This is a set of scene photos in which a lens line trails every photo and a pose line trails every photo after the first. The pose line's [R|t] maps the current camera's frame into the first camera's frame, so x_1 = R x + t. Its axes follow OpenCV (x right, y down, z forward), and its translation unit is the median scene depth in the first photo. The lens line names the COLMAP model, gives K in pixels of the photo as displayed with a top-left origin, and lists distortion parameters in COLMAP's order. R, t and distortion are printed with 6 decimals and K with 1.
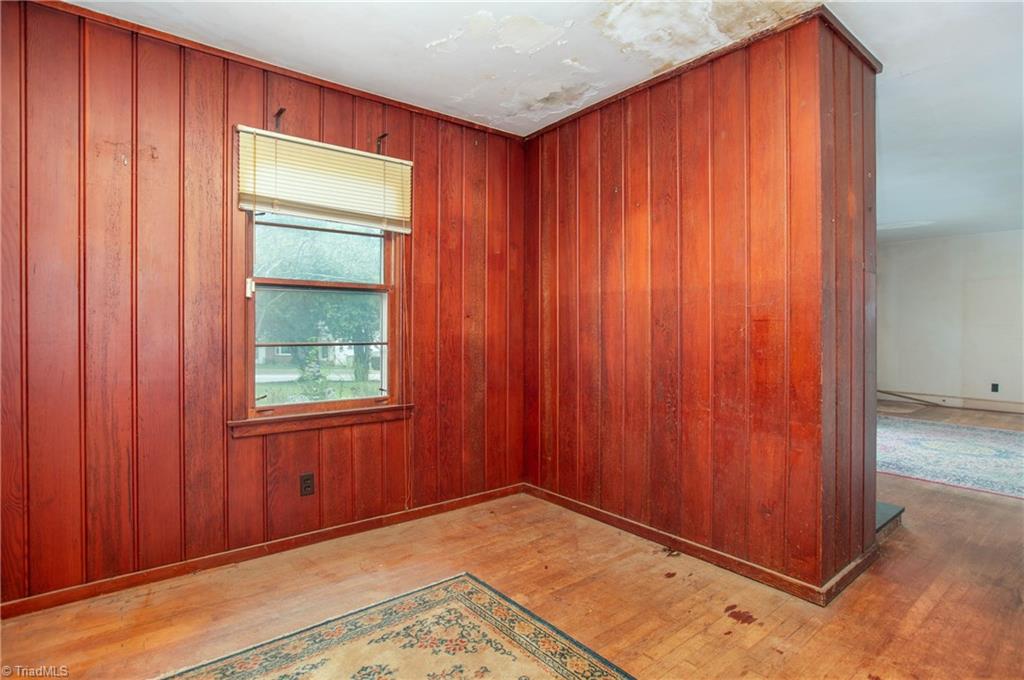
lens RADIAL K [[517.9, 0, 511.6], [0, 517.9, 333.5], [0, 0, 1]] dist [-0.043705, 0.017398]
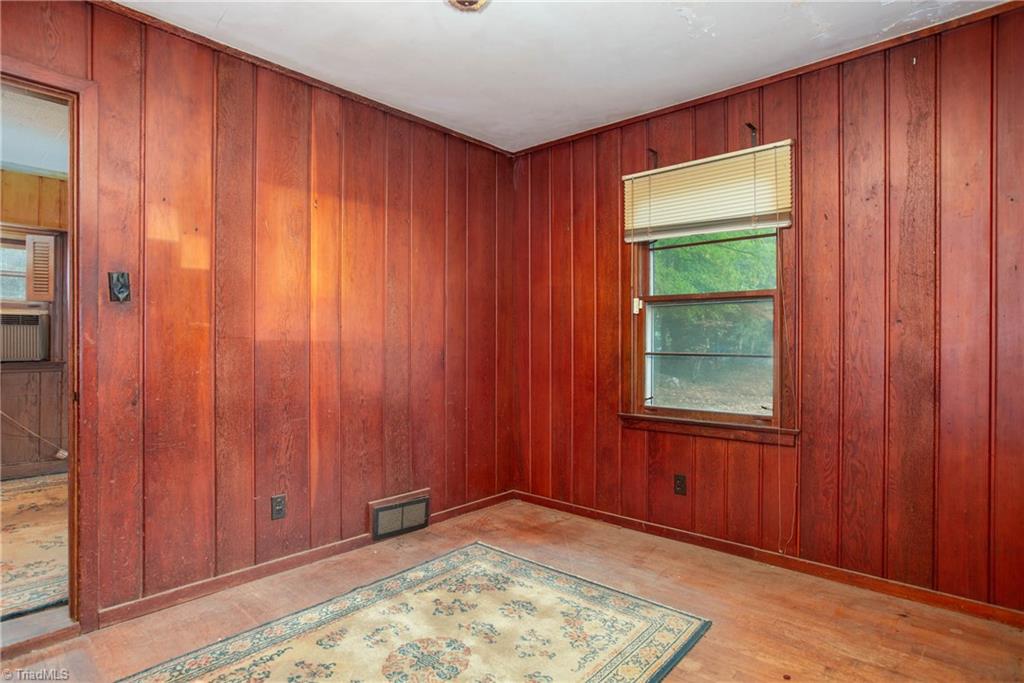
lens RADIAL K [[557.1, 0, 512.0], [0, 557.1, 341.5], [0, 0, 1]] dist [-0.004557, -0.000352]
pose [[0.168997, 0.001953, -0.985615, 0.720245], [-0.007001, 0.999975, 0.000781, -0.003574], [0.985592, 0.006768, 0.169007, 0.472117]]
